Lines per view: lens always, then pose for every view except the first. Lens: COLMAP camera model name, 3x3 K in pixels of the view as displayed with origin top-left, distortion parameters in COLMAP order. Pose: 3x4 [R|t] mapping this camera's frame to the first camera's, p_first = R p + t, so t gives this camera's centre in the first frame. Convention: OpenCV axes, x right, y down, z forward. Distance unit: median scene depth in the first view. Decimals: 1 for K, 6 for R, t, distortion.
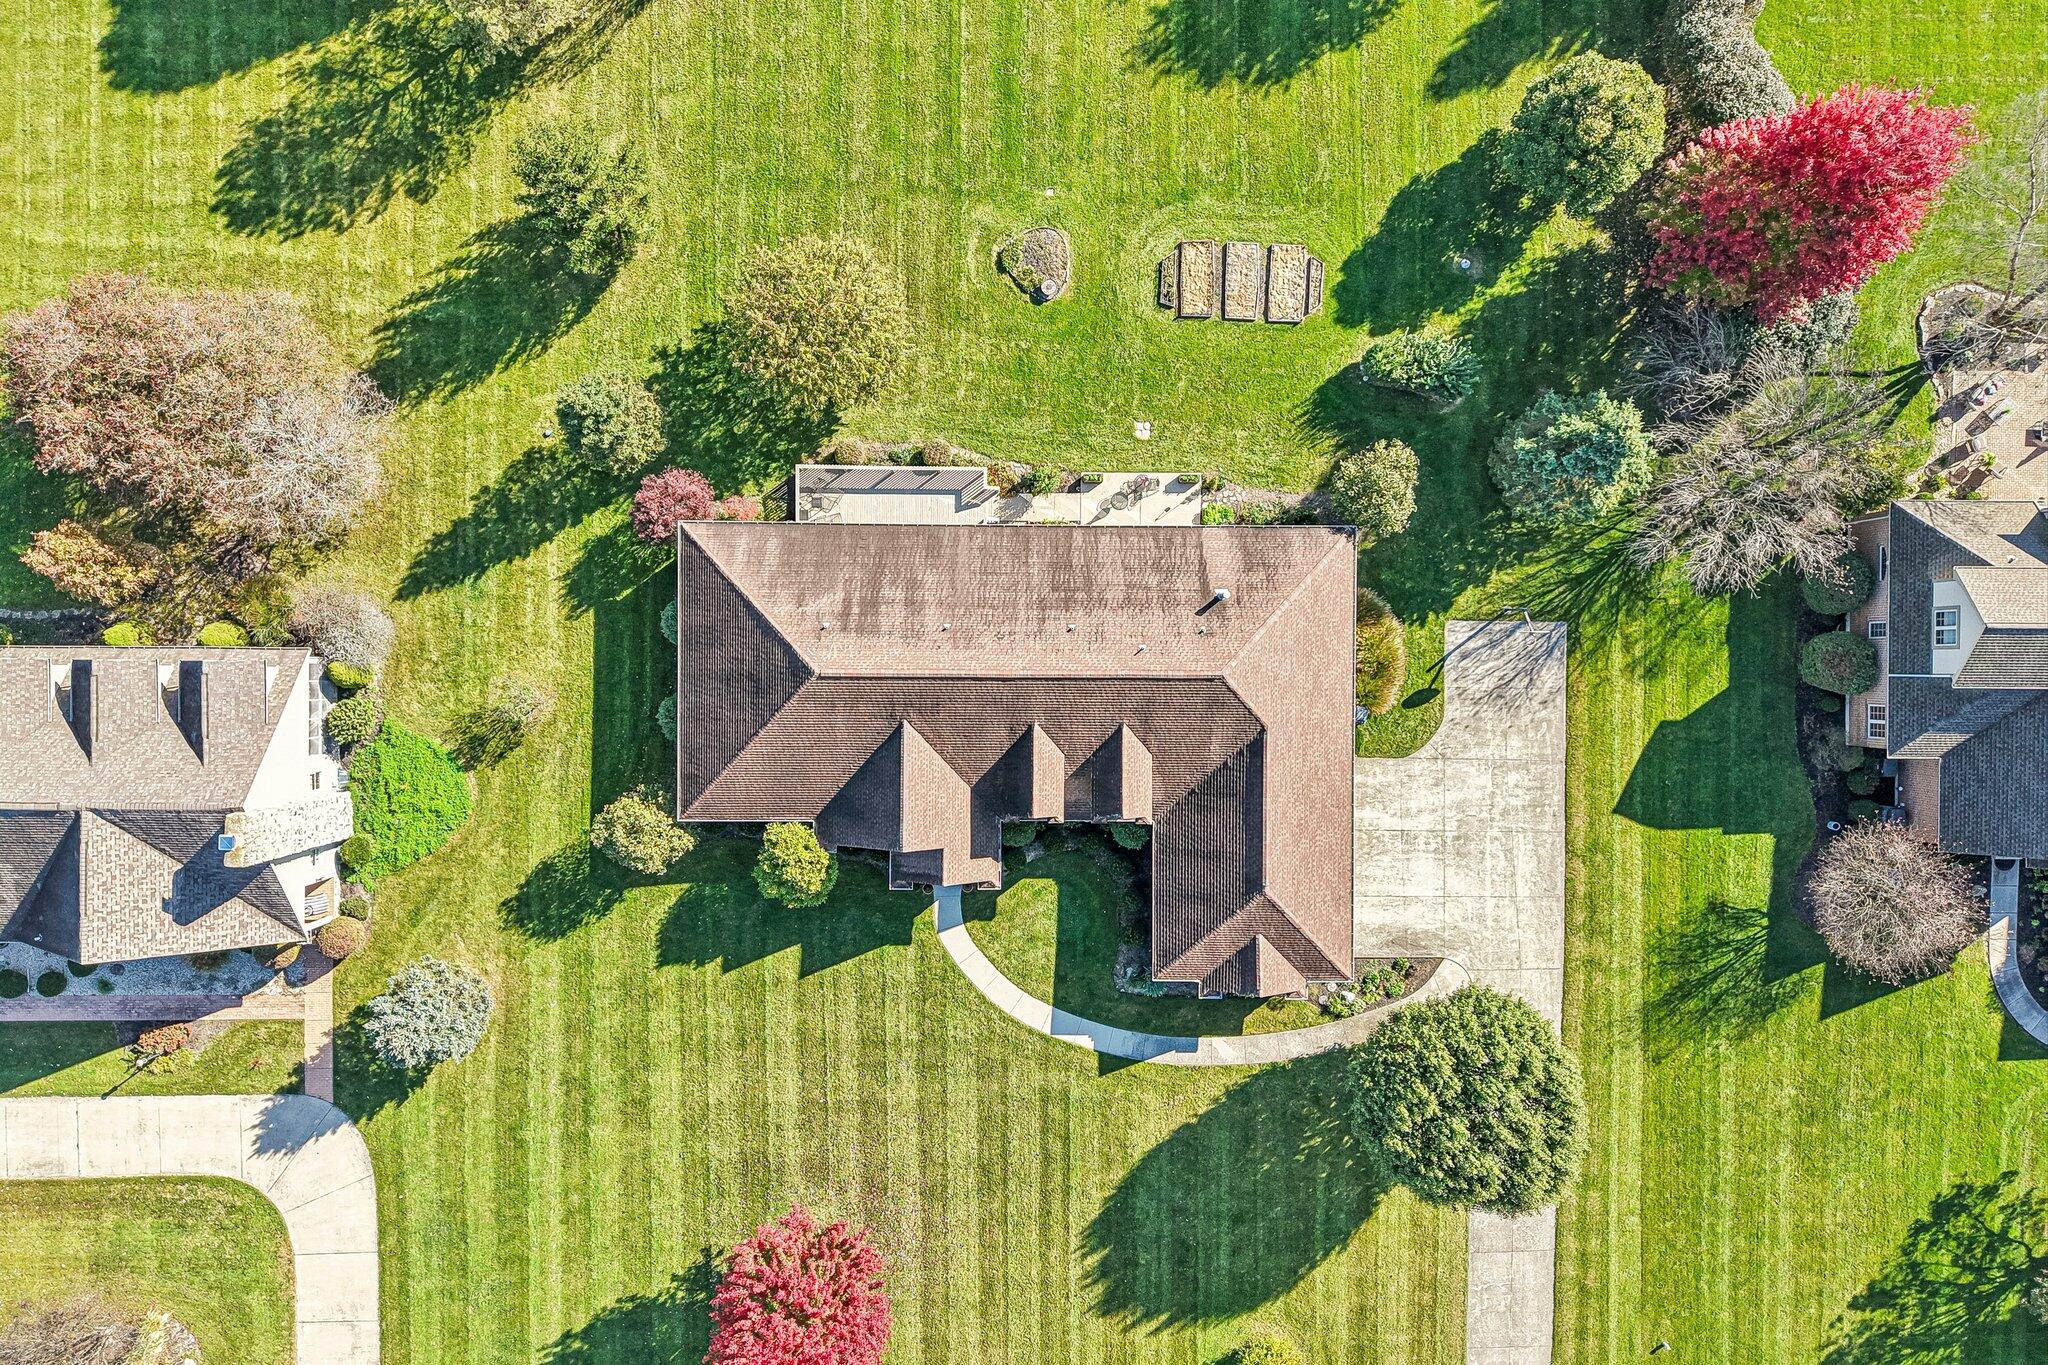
lens RADIAL K [[1381.6, 0, 1021.3], [0, 1381.6, 675.9], [0, 0, 1]] dist [0.011603, -0.001371]
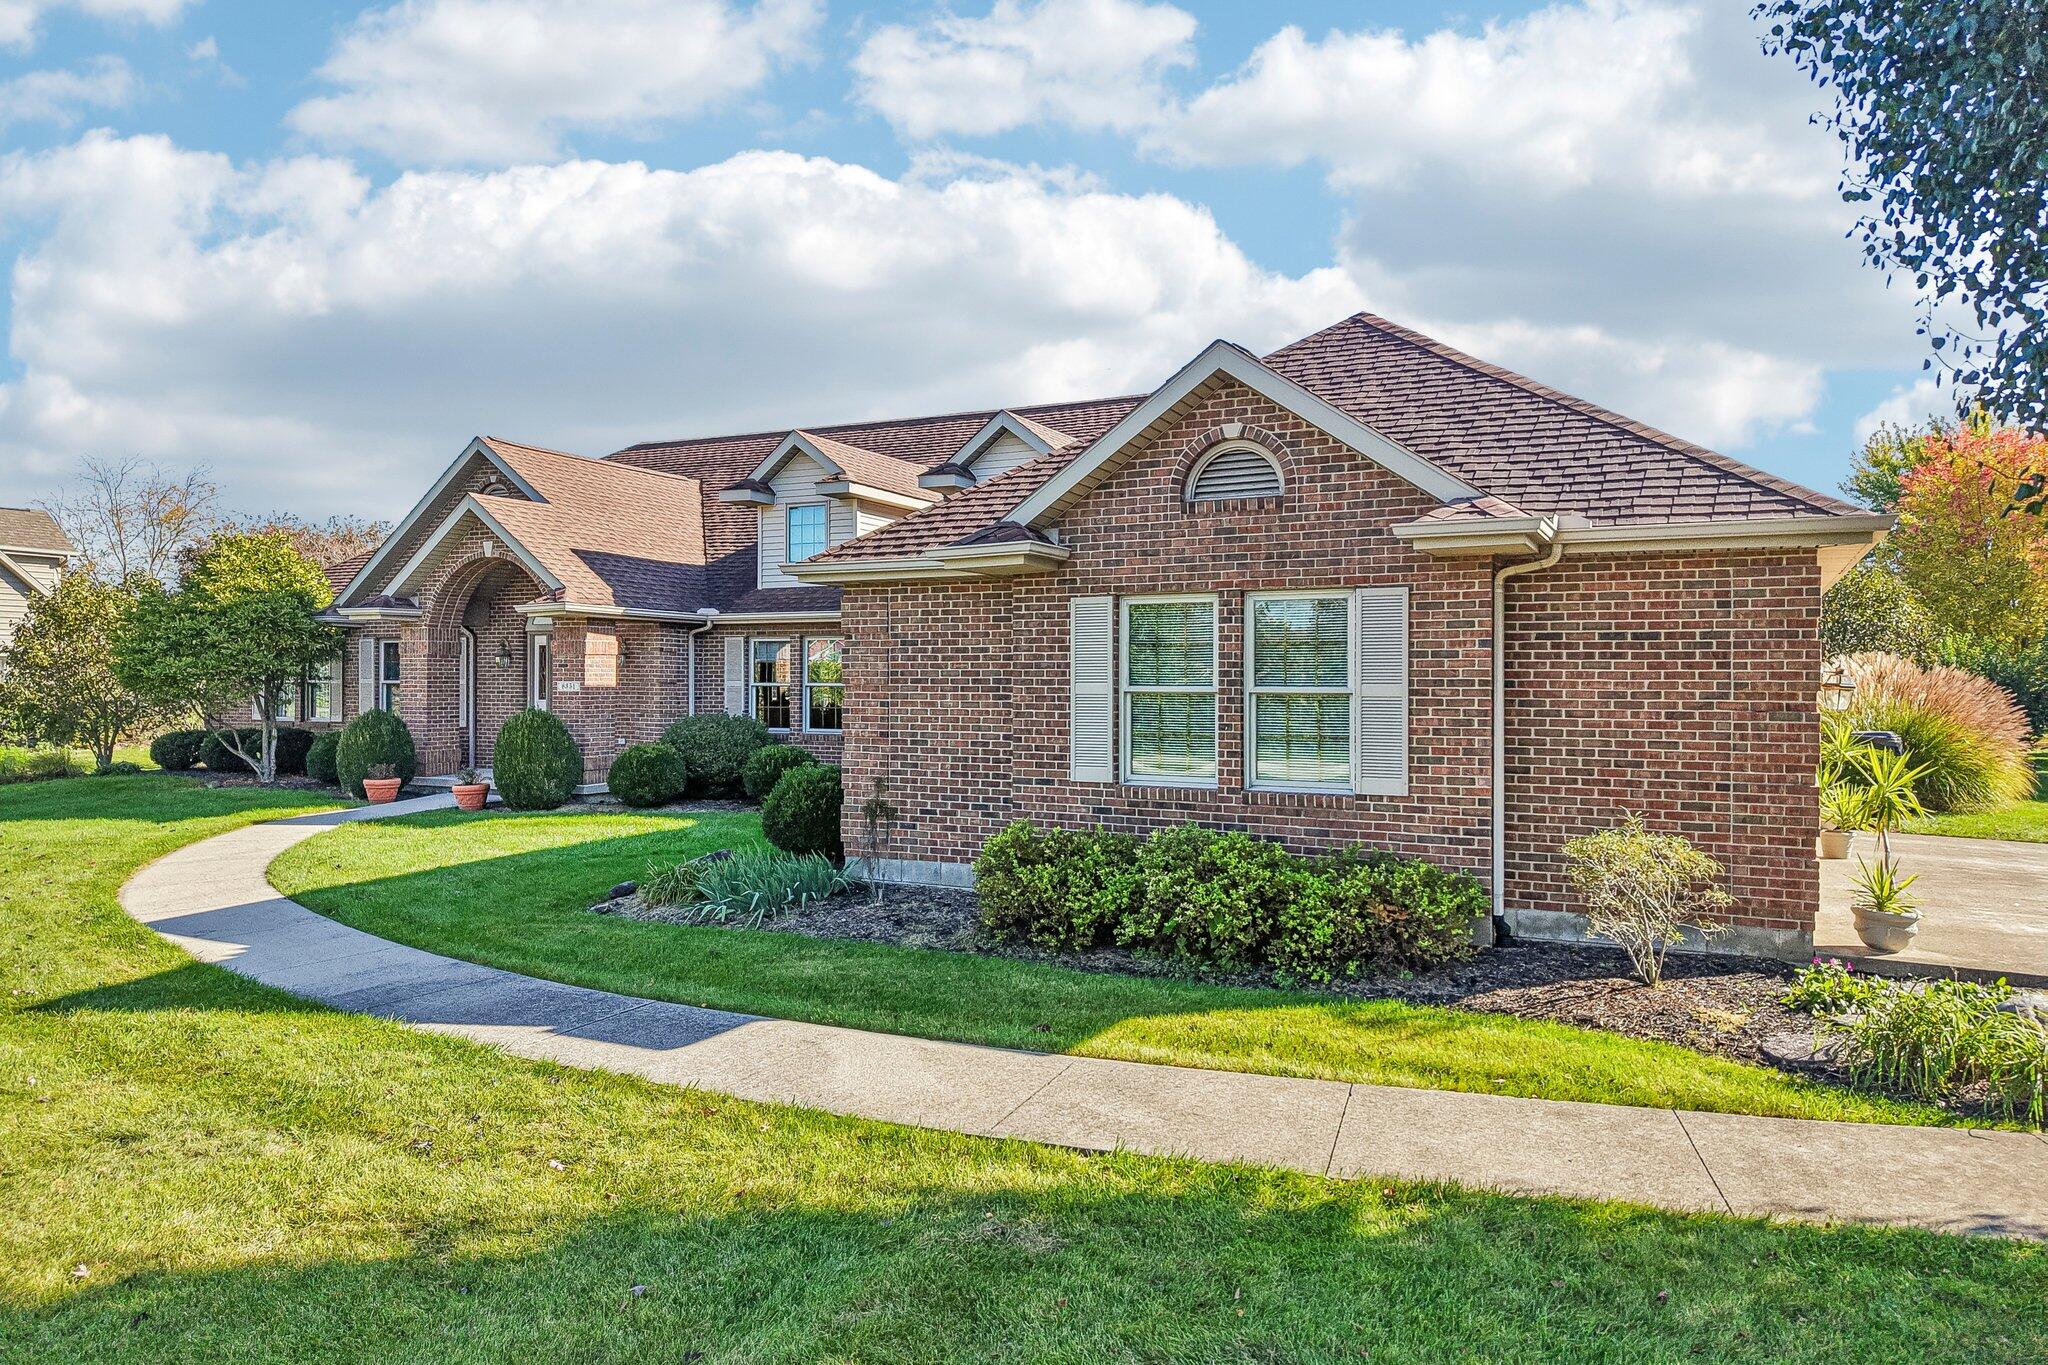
lens RADIAL K [[1368.8, 0, 1024.0], [0, 1368.8, 682.5], [0, 0, 1]] dist [0.046855, -0.081115]
pose [[0.891392, -0.020779, -0.452756, 0.218444], [-0.452854, 0.000005, -0.891585, 0.381003], [0.018529, 0.999784, -0.009406, 0.995687]]
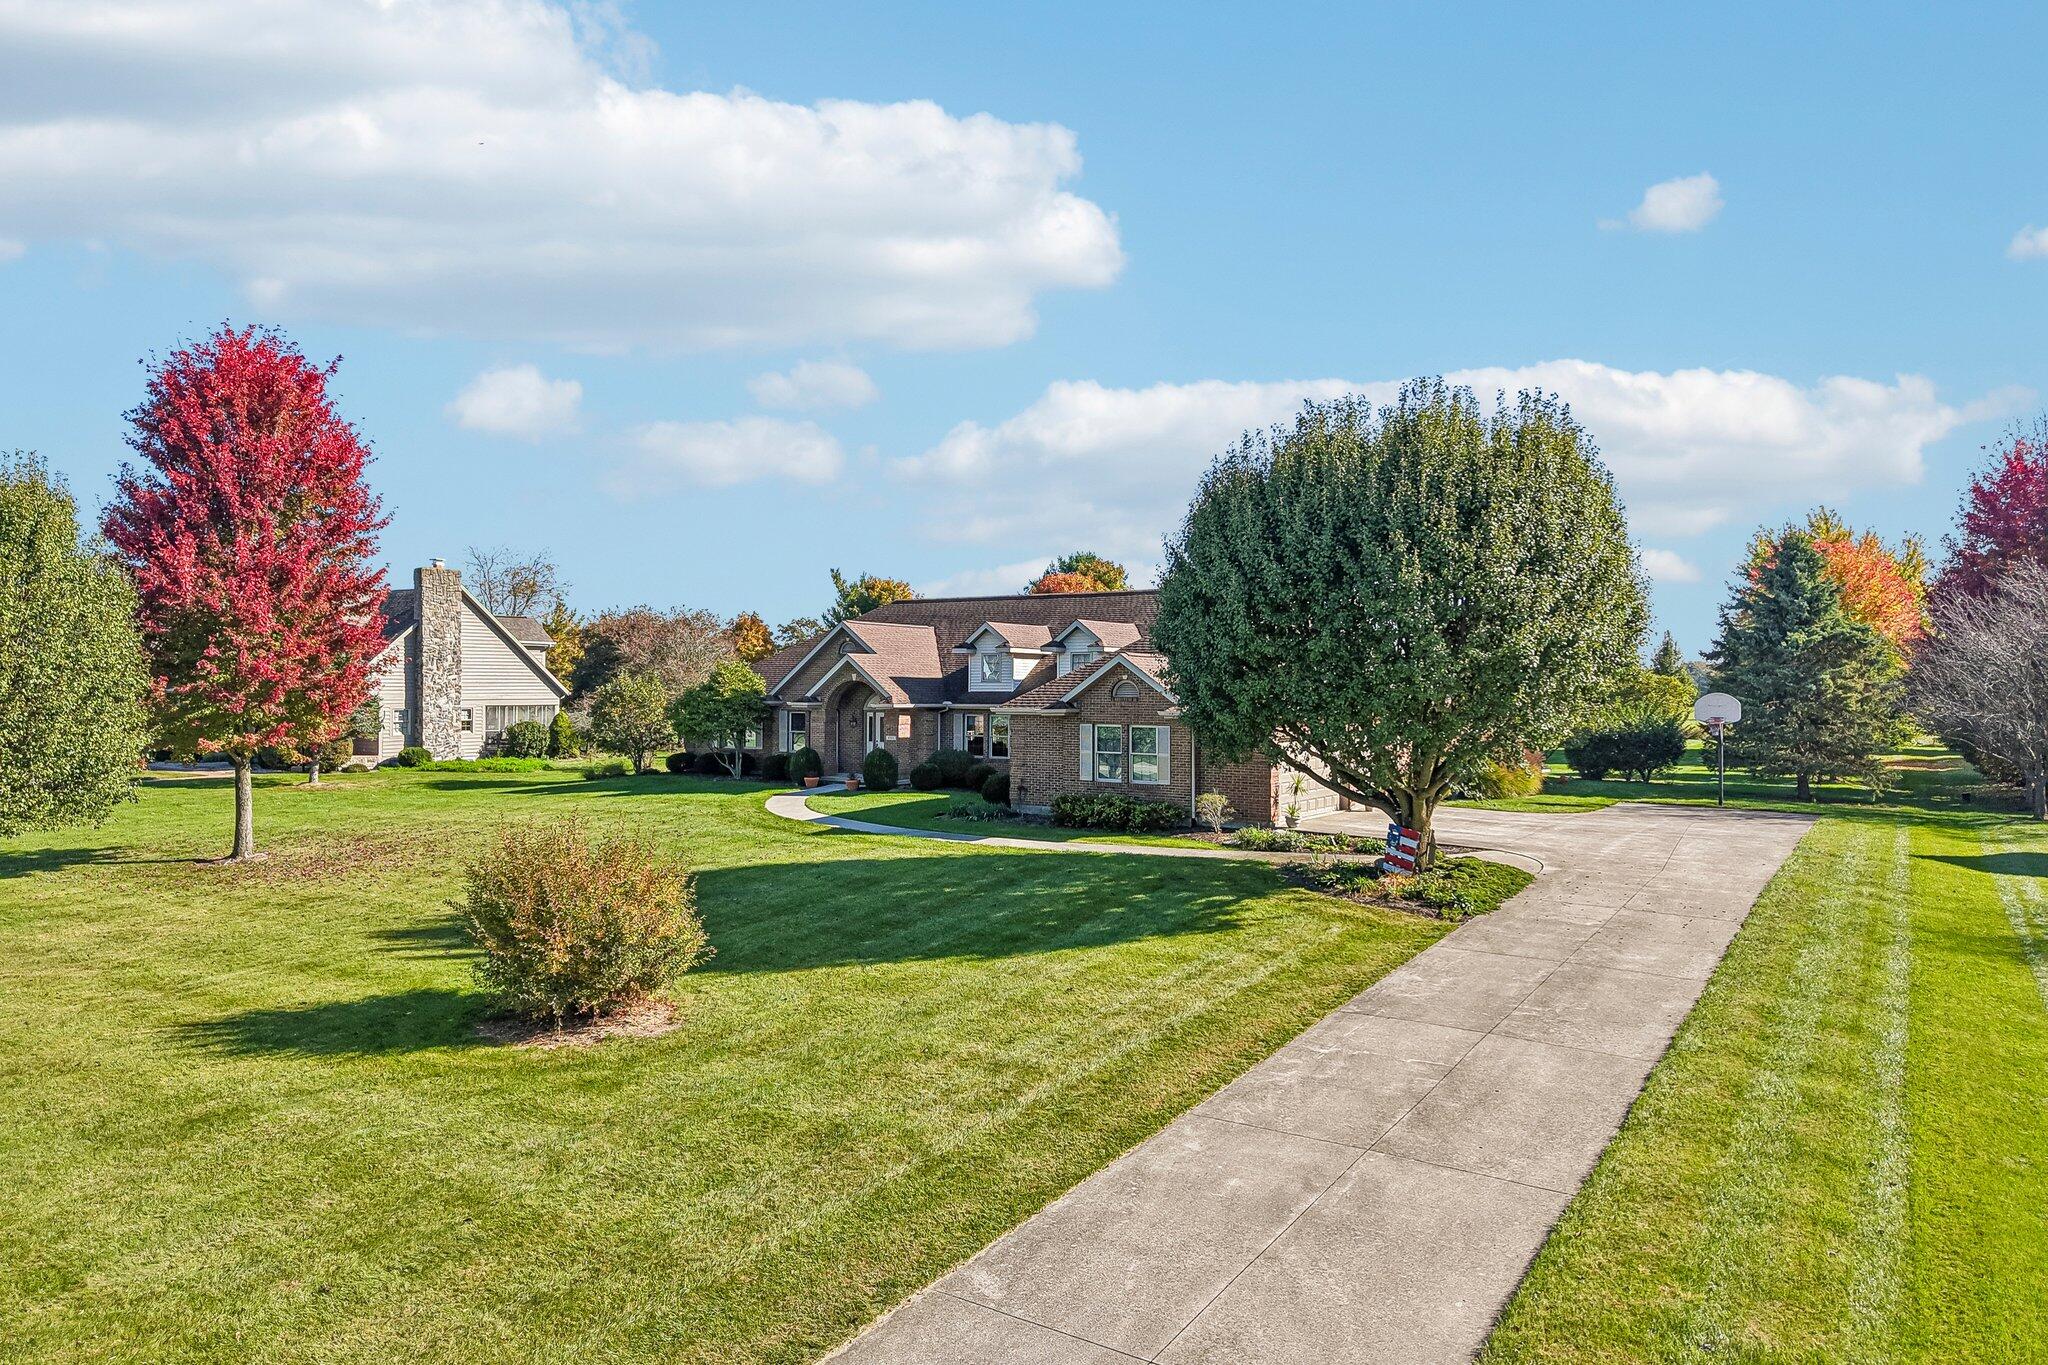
lens RADIAL K [[1381.6, 0, 1021.3], [0, 1381.6, 675.9], [0, 0, 1]] dist [0.011603, -0.001371]
pose [[0.834508, -0.025372, -0.550412, 0.456931], [-0.550653, -0.003134, -0.834729, 0.739282], [0.019453, 0.999673, -0.016587, 0.971023]]
